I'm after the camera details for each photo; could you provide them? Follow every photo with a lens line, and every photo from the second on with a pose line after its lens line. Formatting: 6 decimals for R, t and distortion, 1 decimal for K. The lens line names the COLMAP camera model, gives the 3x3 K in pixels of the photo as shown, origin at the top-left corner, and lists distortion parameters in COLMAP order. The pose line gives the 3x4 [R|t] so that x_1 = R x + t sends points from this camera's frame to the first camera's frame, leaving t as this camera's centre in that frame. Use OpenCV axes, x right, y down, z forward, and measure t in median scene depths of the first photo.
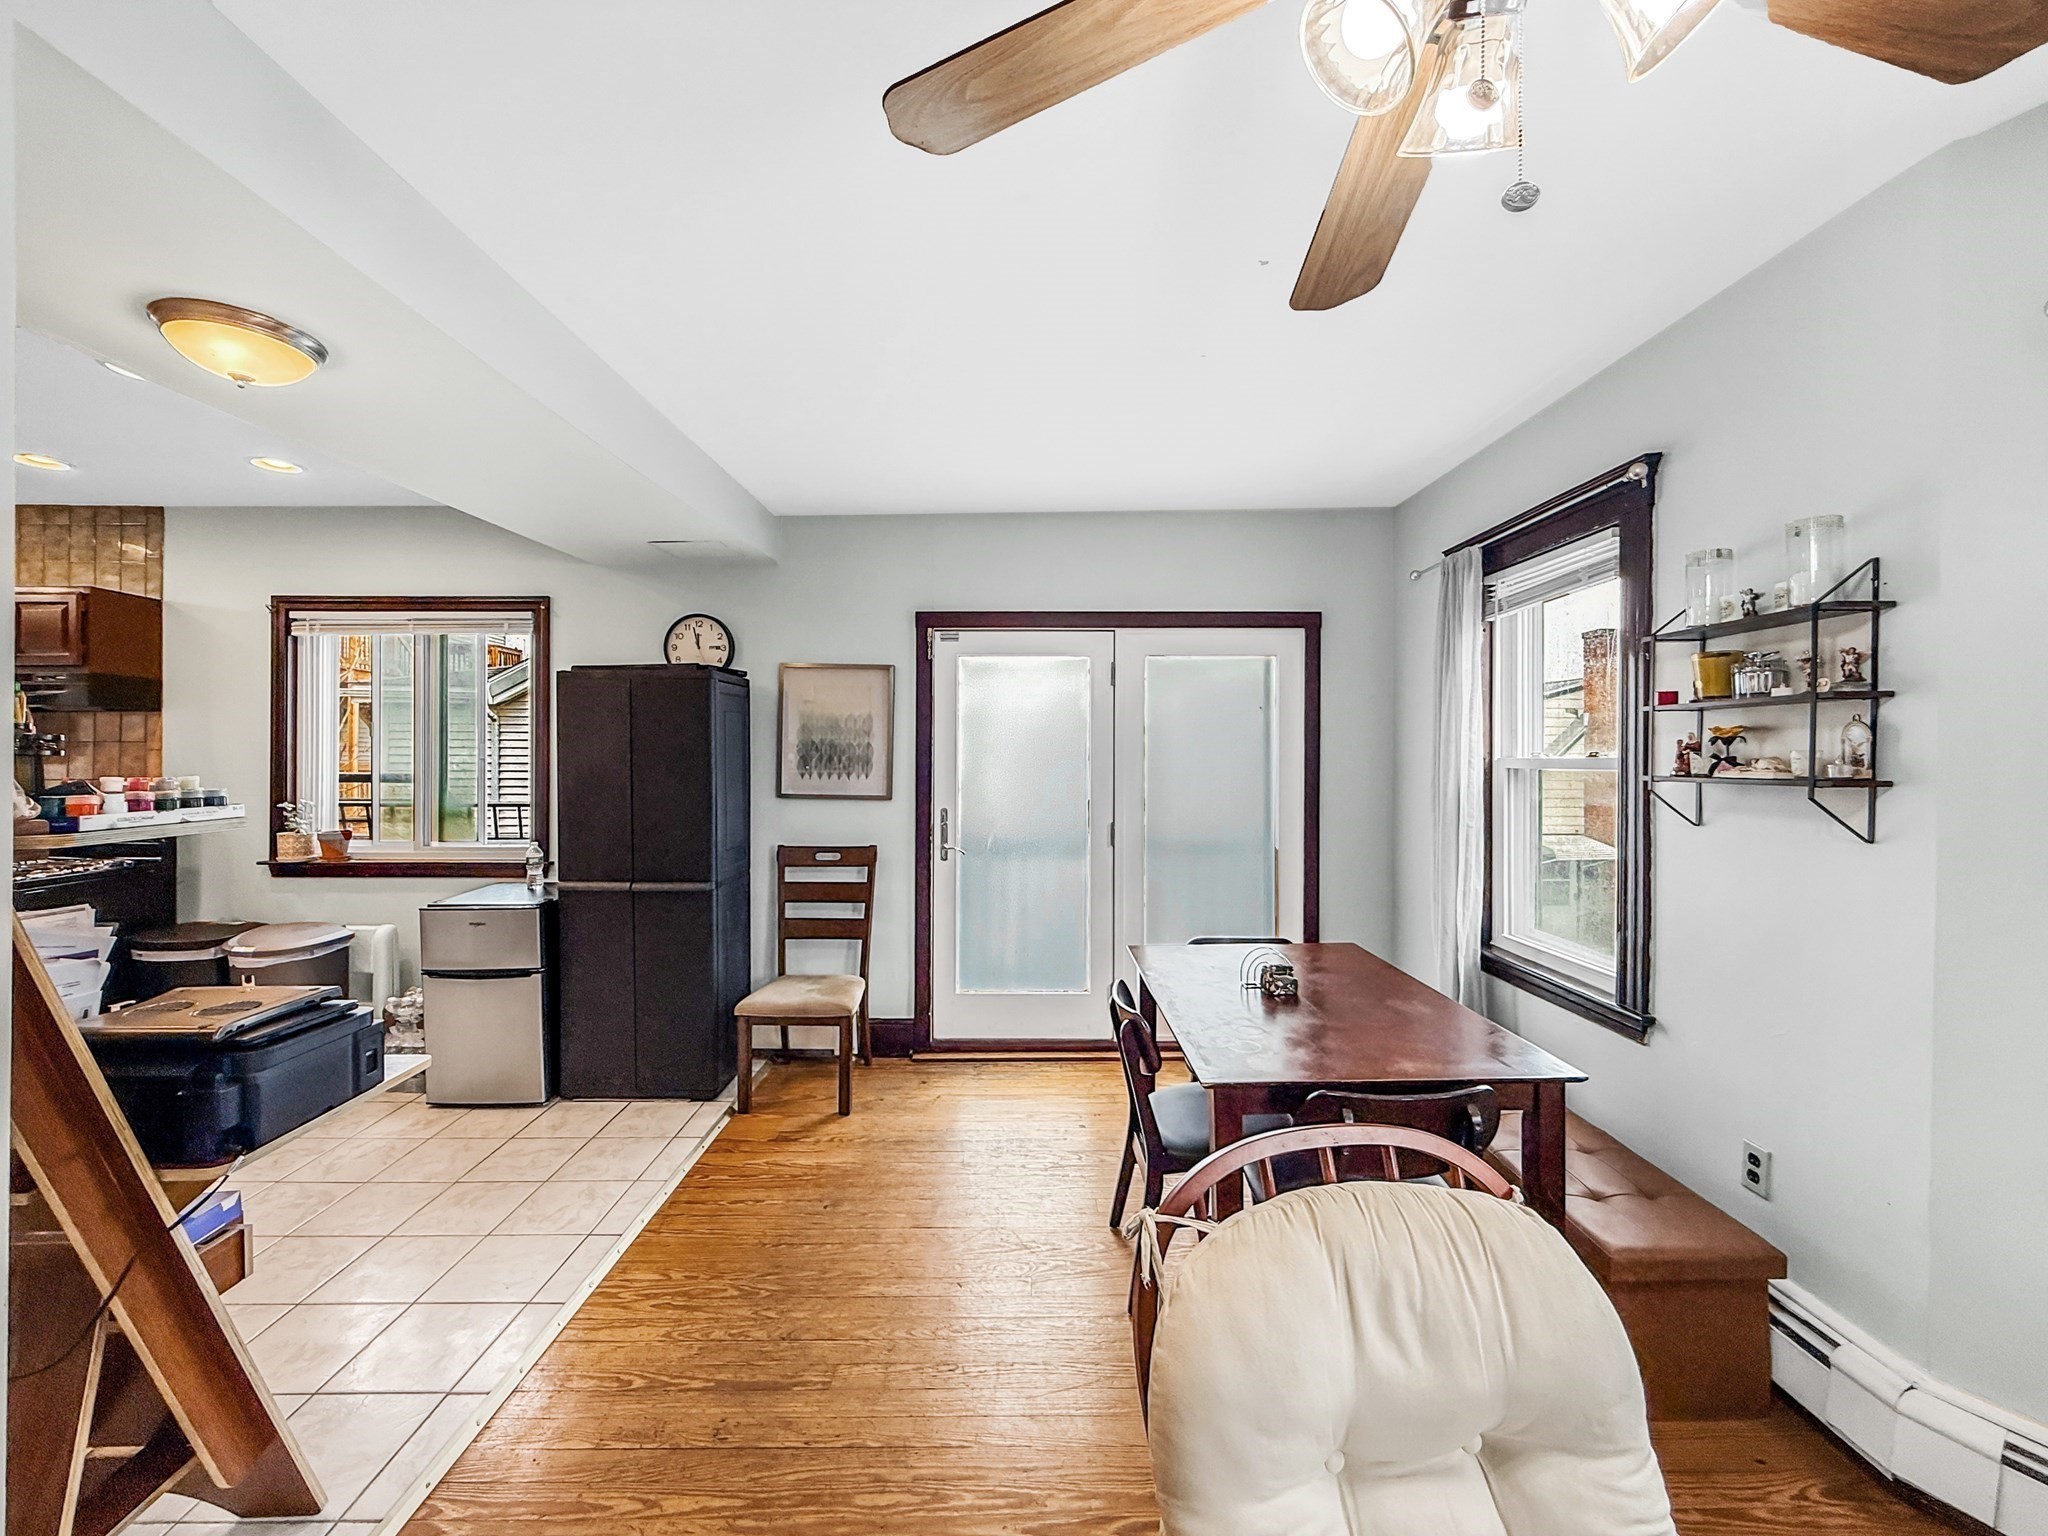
lens RADIAL K [[827.6, 0, 998.8], [0, 827.6, 755.5], [0, 0, 1]] dist [-0.001867, 0.000200]
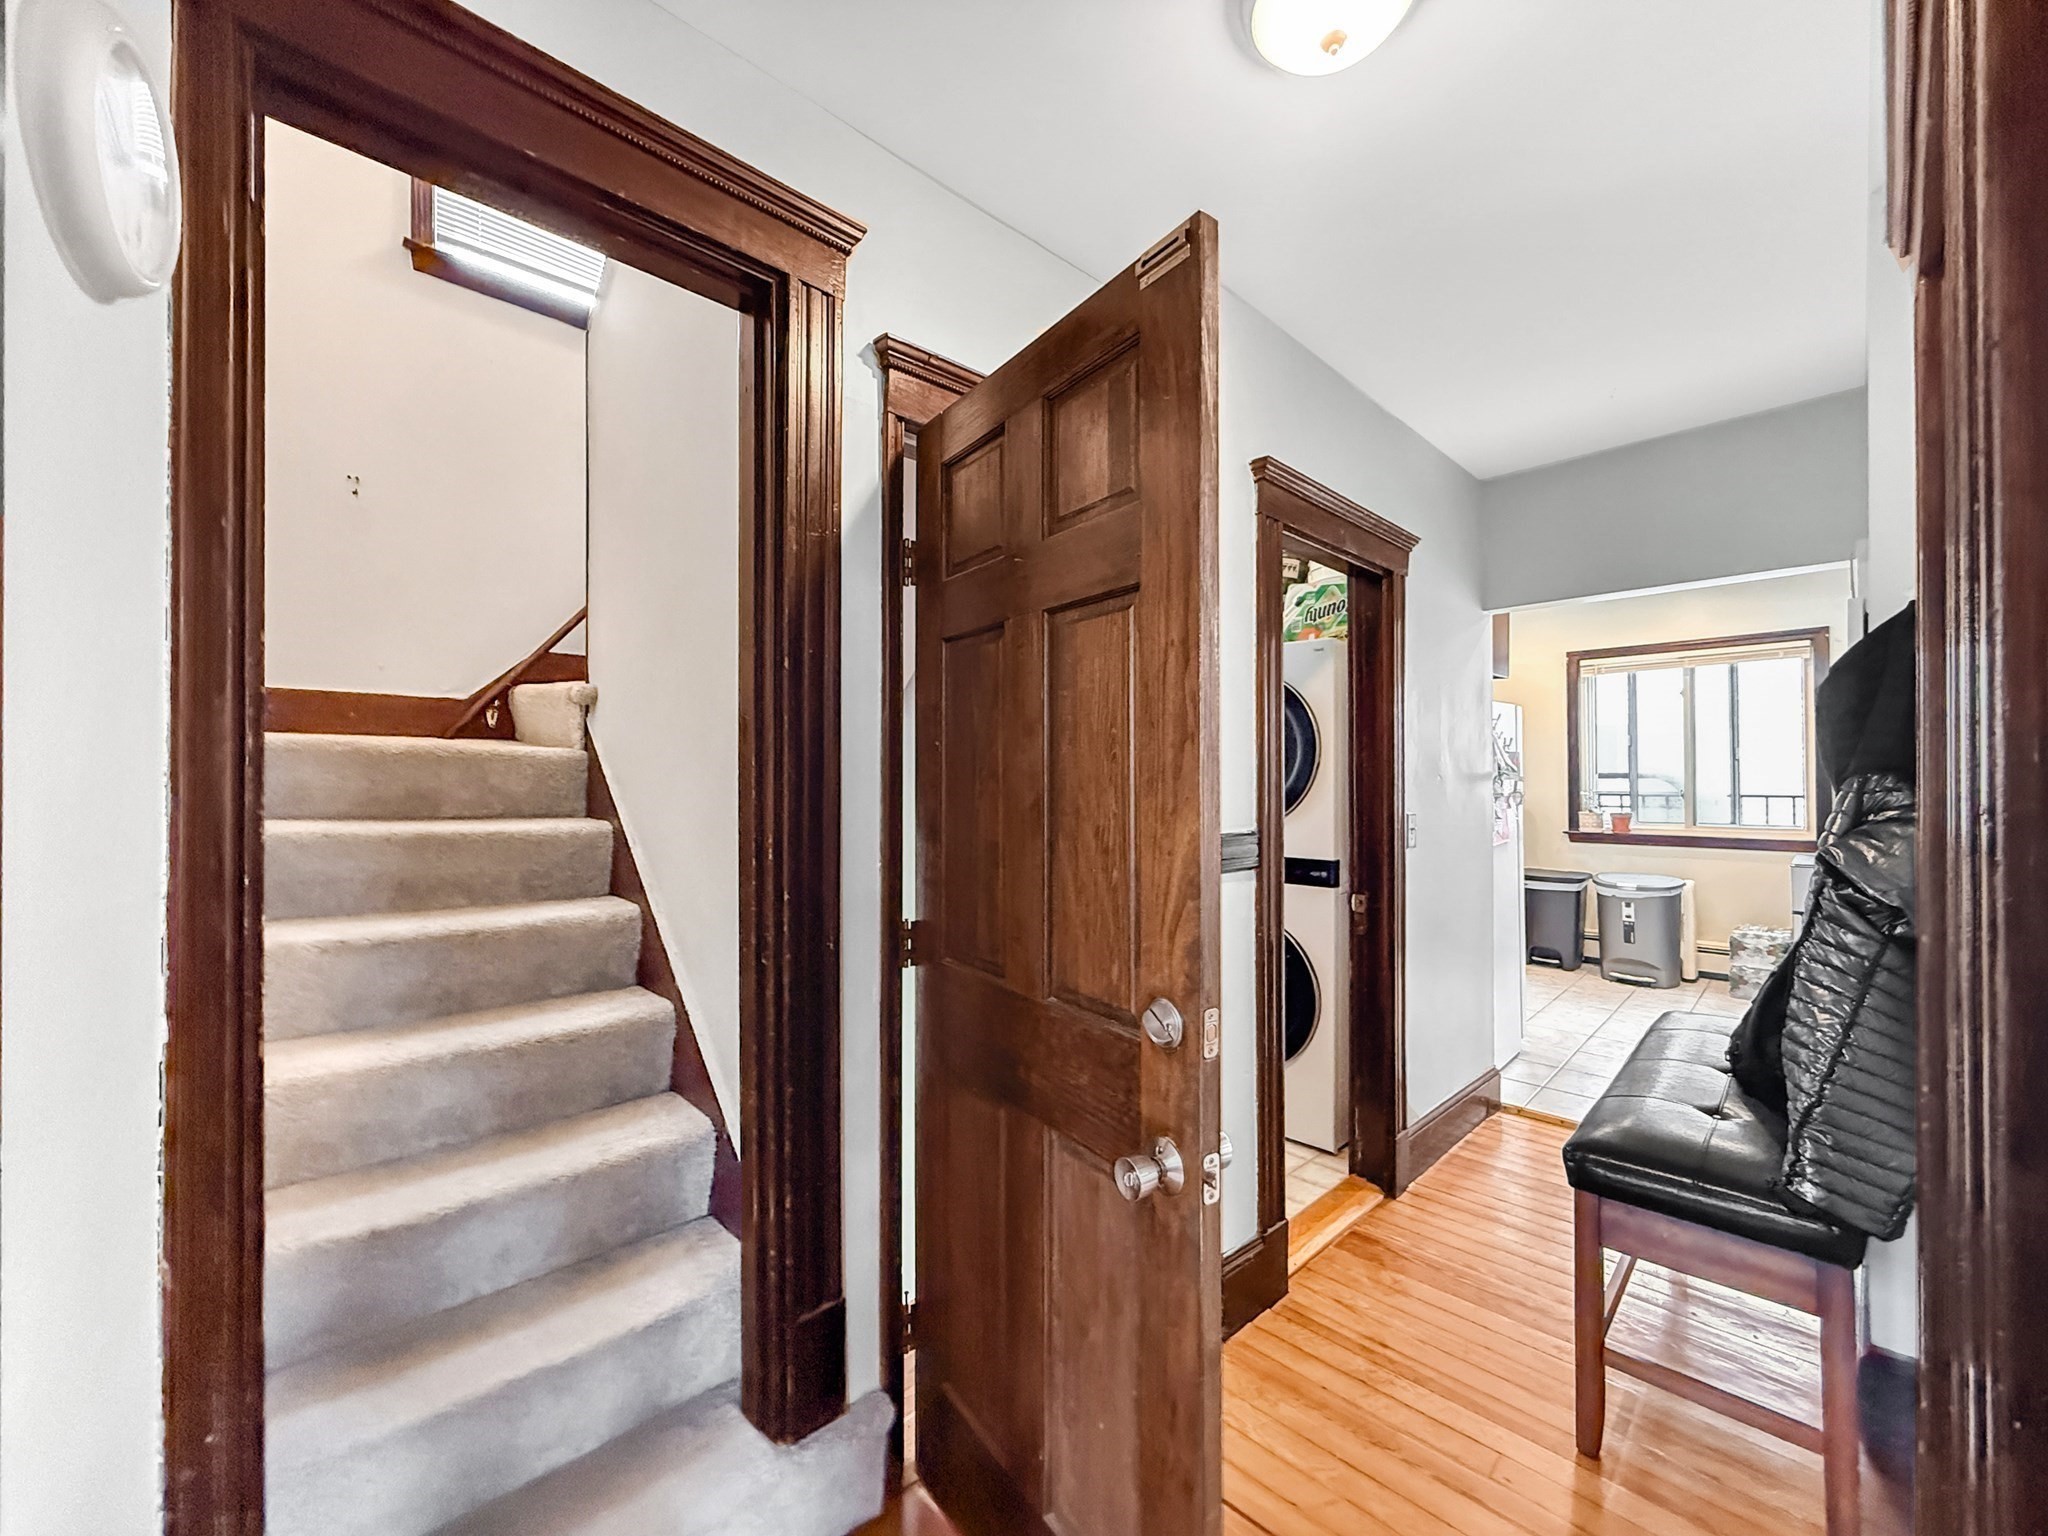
lens RADIAL K [[831.2, 0, 1025.0], [0, 831.2, 772.9], [0, 0, 1]] dist [-0.001518, 0.000232]
pose [[0.705619, -0.014745, -0.708438, -0.603197], [0.005866, 0.999871, -0.014968, 0.045741], [0.708567, 0.006406, 0.705614, -0.854233]]
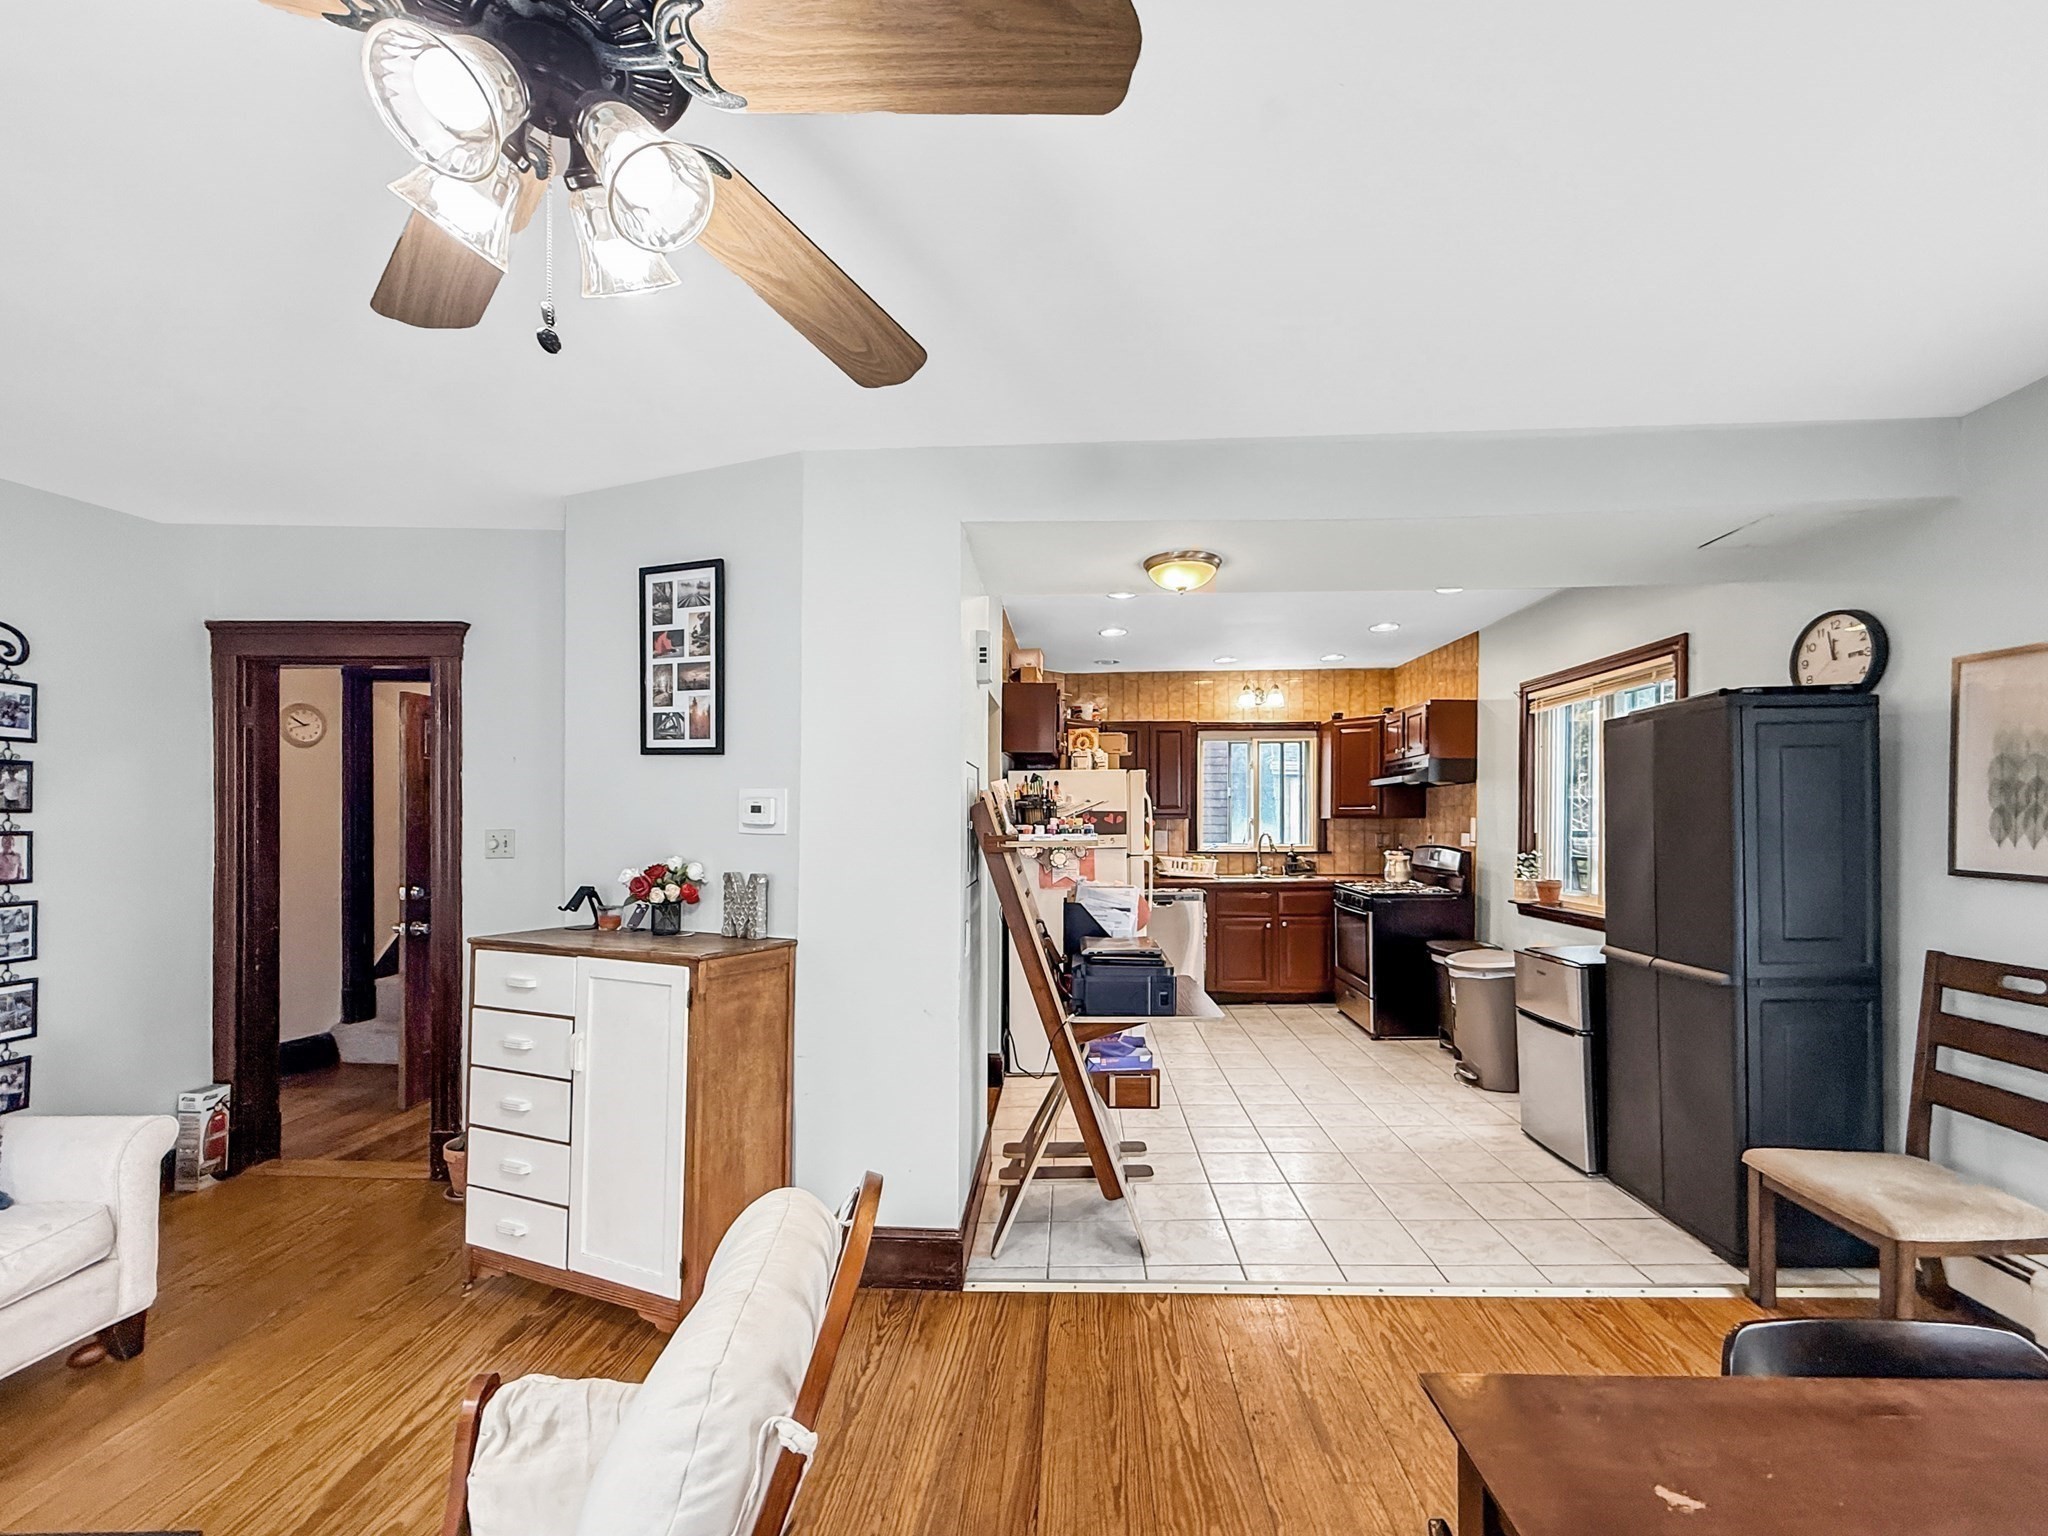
lens RADIAL K [[830.6, 0, 1061.8], [0, 830.6, 816.7], [0, 0, 1]] dist [-0.014955, 0.000254]
pose [[-0.015022, -0.004898, -0.999875, 0.411862], [-0.002251, 0.999986, -0.004865, 0.013089], [0.999885, 0.002178, -0.015032, 0.399598]]
